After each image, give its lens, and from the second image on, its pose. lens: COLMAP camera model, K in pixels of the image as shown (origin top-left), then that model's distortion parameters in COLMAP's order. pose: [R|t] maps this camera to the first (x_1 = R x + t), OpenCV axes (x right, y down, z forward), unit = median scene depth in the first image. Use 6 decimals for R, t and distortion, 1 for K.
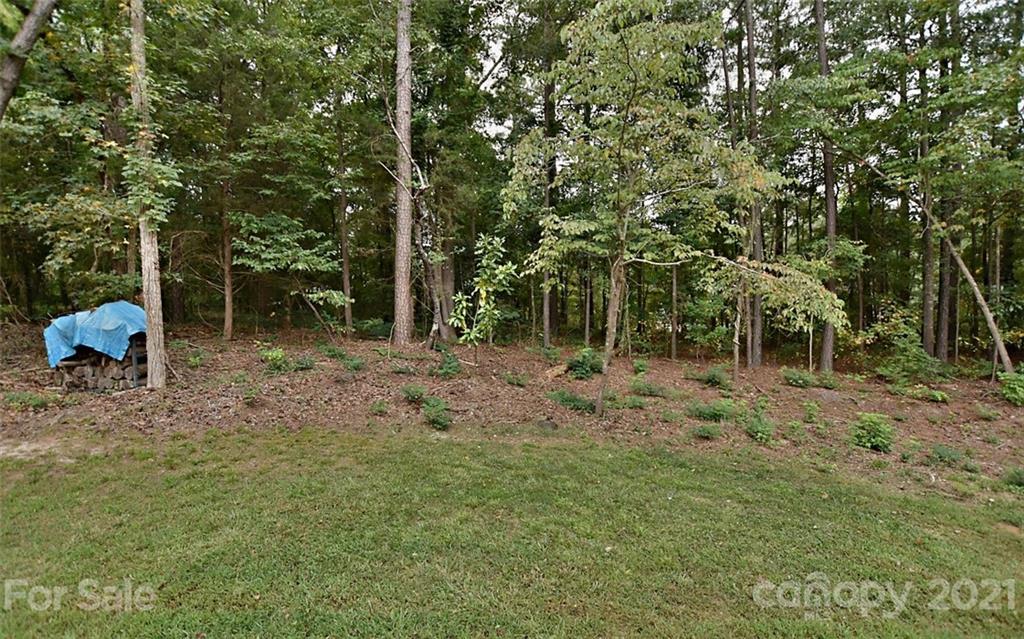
lens RADIAL K [[466.3, 0, 515.3], [0, 466.3, 324.6], [0, 0, 1]] dist [-0.033543, 0.006011]
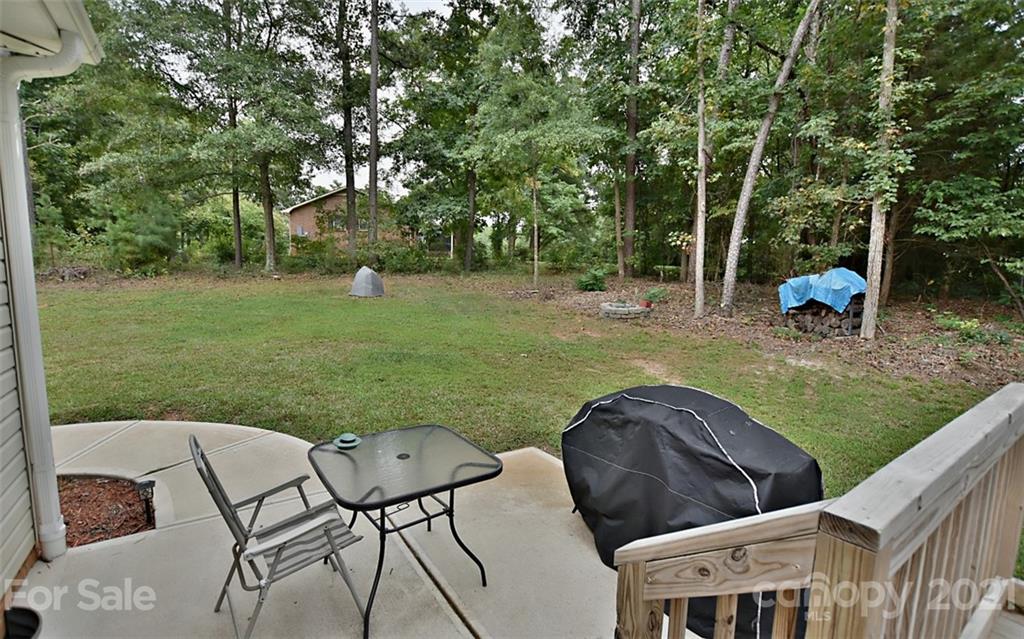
lens RADIAL K [[466.3, 0, 515.3], [0, 466.3, 324.6], [0, 0, 1]] dist [-0.033543, 0.006011]
pose [[0.424995, 0.124647, -0.896573, -0.051401], [-0.056825, 0.992194, 0.111004, 0.011712], [0.903410, 0.003772, 0.428760, -0.269622]]
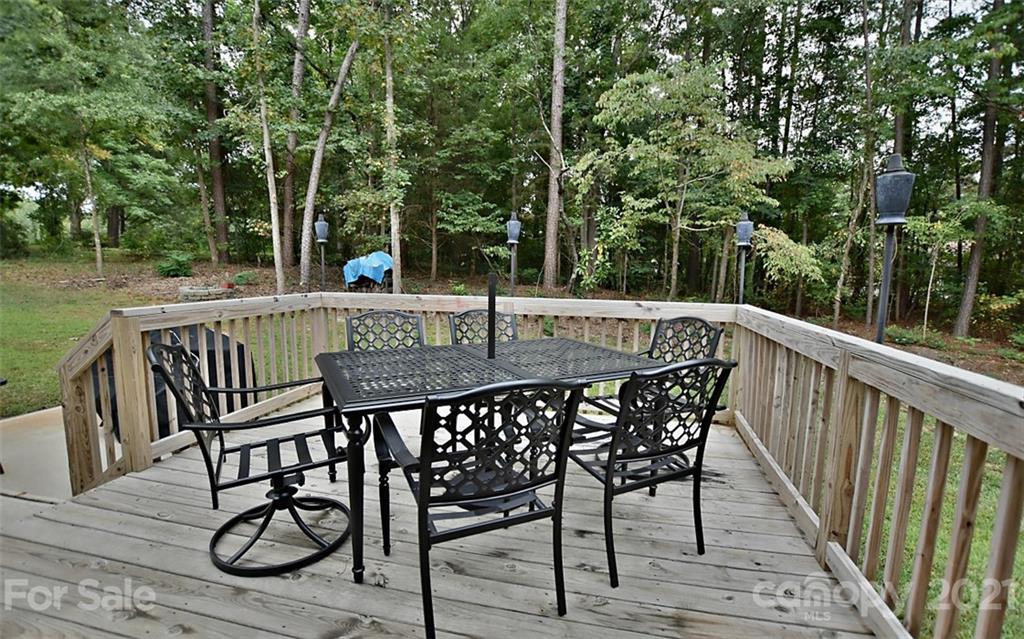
lens RADIAL K [[466.3, 0, 515.3], [0, 466.3, 324.6], [0, 0, 1]] dist [-0.033543, 0.006011]
pose [[0.925407, 0.071123, -0.372241, 0.215529], [-0.037920, 0.994680, 0.095780, 0.027271], [0.377073, -0.074520, 0.923181, -0.336336]]
